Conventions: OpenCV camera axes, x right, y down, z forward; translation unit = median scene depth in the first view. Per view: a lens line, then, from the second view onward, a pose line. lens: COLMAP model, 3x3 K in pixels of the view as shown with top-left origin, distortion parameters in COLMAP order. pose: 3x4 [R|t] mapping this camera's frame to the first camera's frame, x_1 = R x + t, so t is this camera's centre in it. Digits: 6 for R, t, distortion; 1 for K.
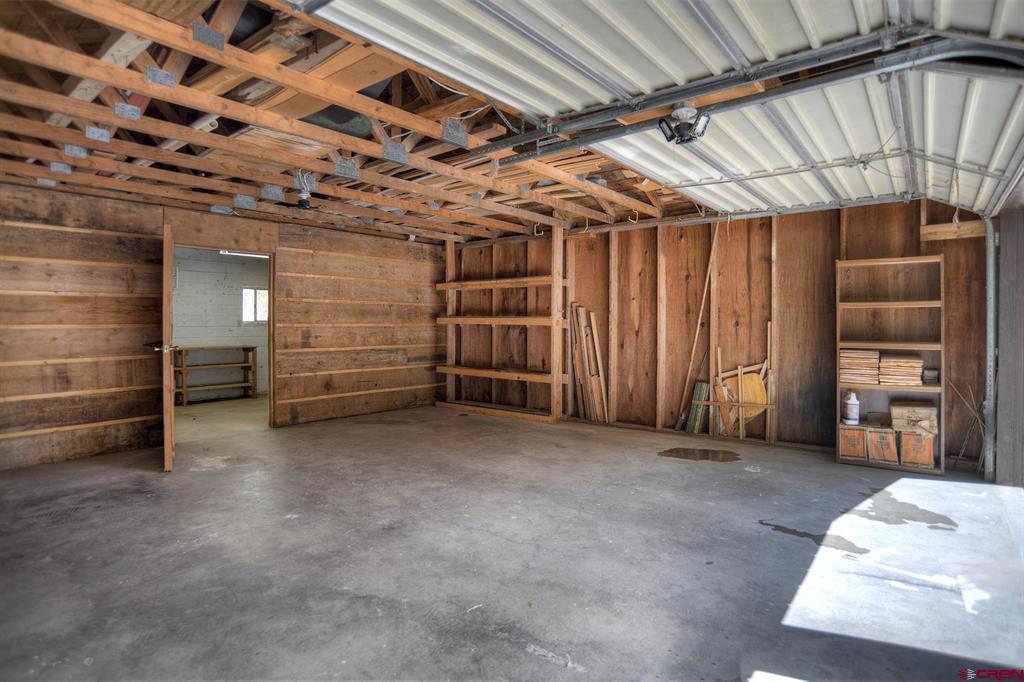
lens RADIAL K [[546.7, 0, 516.5], [0, 546.7, 327.1], [0, 0, 1]] dist [-0.106376, 0.054738]
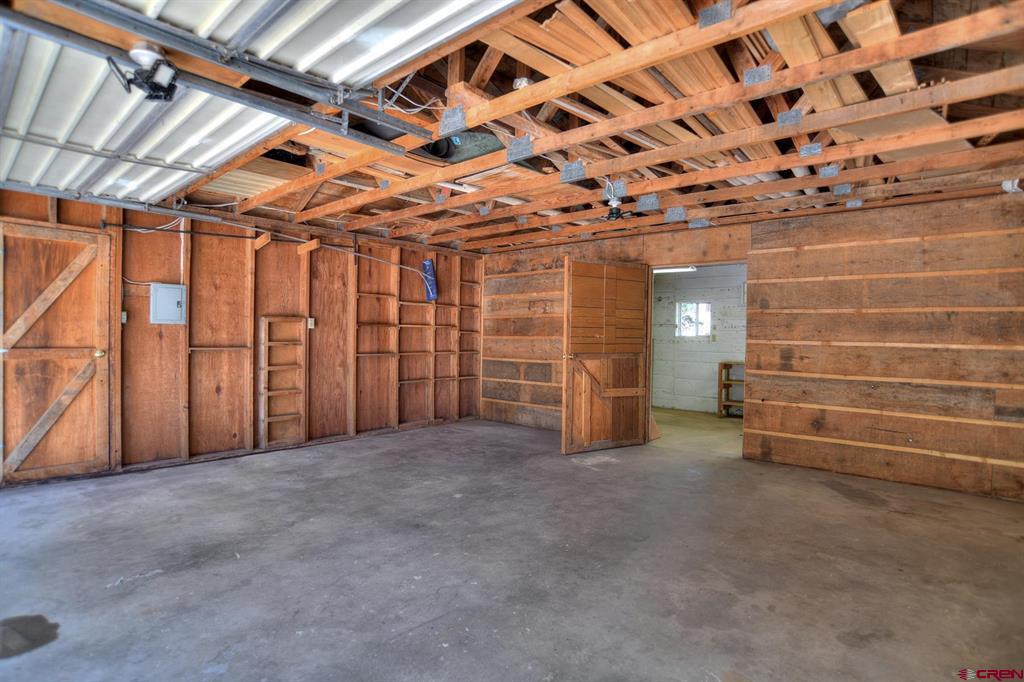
lens RADIAL K [[546.7, 0, 516.5], [0, 546.7, 327.1], [0, 0, 1]] dist [-0.106376, 0.054738]
pose [[-0.064650, -0.010887, -0.997849, 0.769113], [-0.025072, 0.999643, -0.009282, -0.016065], [0.997593, 0.024418, -0.064900, 1.170073]]
